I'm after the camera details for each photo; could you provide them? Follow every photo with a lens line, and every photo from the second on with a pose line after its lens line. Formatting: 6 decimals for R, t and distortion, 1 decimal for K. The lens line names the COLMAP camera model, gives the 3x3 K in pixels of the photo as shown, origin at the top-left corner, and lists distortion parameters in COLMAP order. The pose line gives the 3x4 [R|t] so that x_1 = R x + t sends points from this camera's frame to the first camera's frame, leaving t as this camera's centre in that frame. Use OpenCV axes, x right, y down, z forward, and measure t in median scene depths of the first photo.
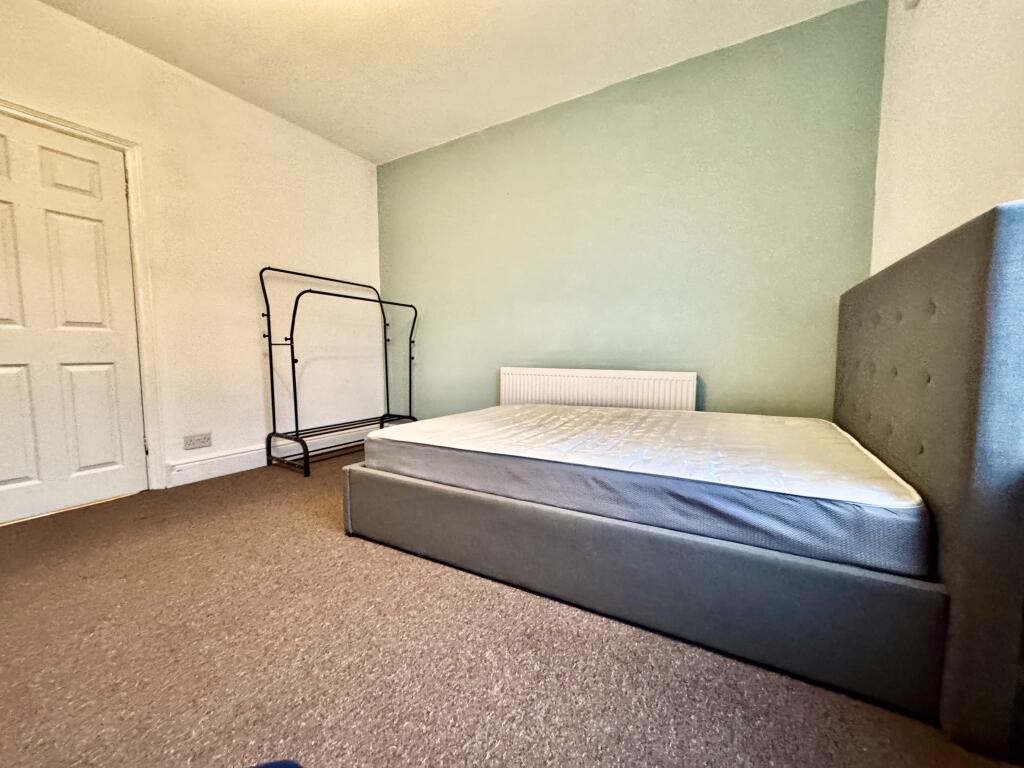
lens RADIAL K [[405.5, 0, 512.0], [0, 405.5, 384.0], [0, 0, 1]] dist [0.001686, 0.000091]
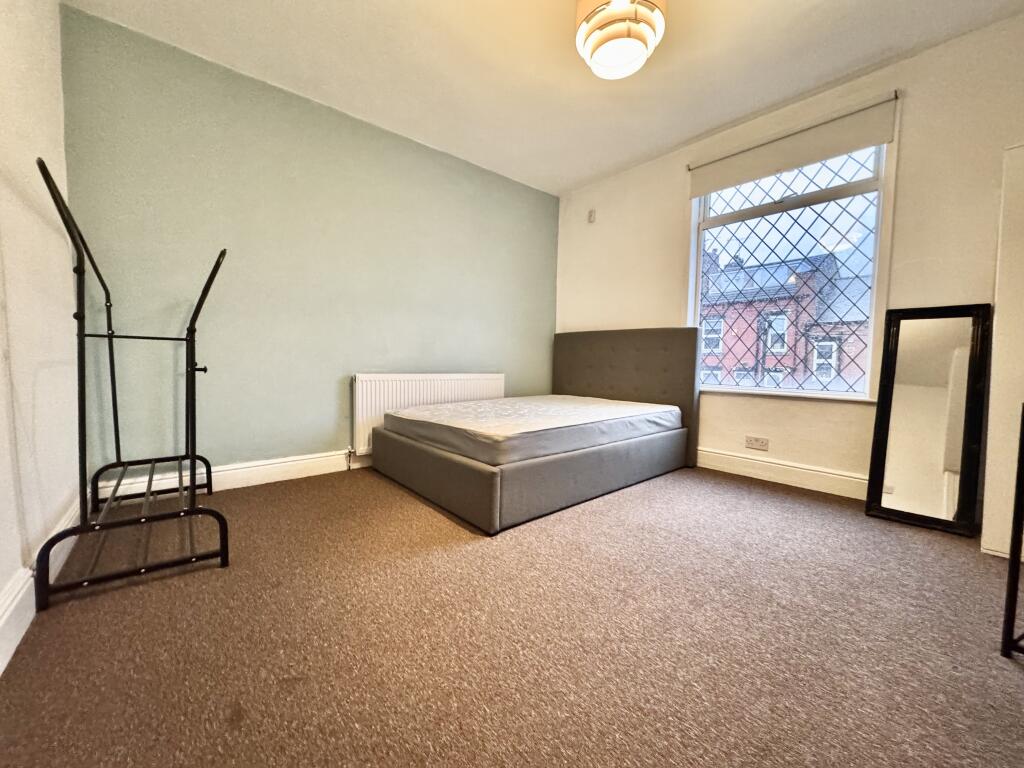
lens RADIAL K [[399.6, 0, 512.0], [0, 399.6, 384.0], [0, 0, 1]] dist [-0.003222, -0.000323]
pose [[0.327818, -0.042379, 0.943790, -1.396382], [0.059308, 0.997946, 0.024210, -0.037097], [-0.942877, 0.048038, 0.329658, 0.629418]]
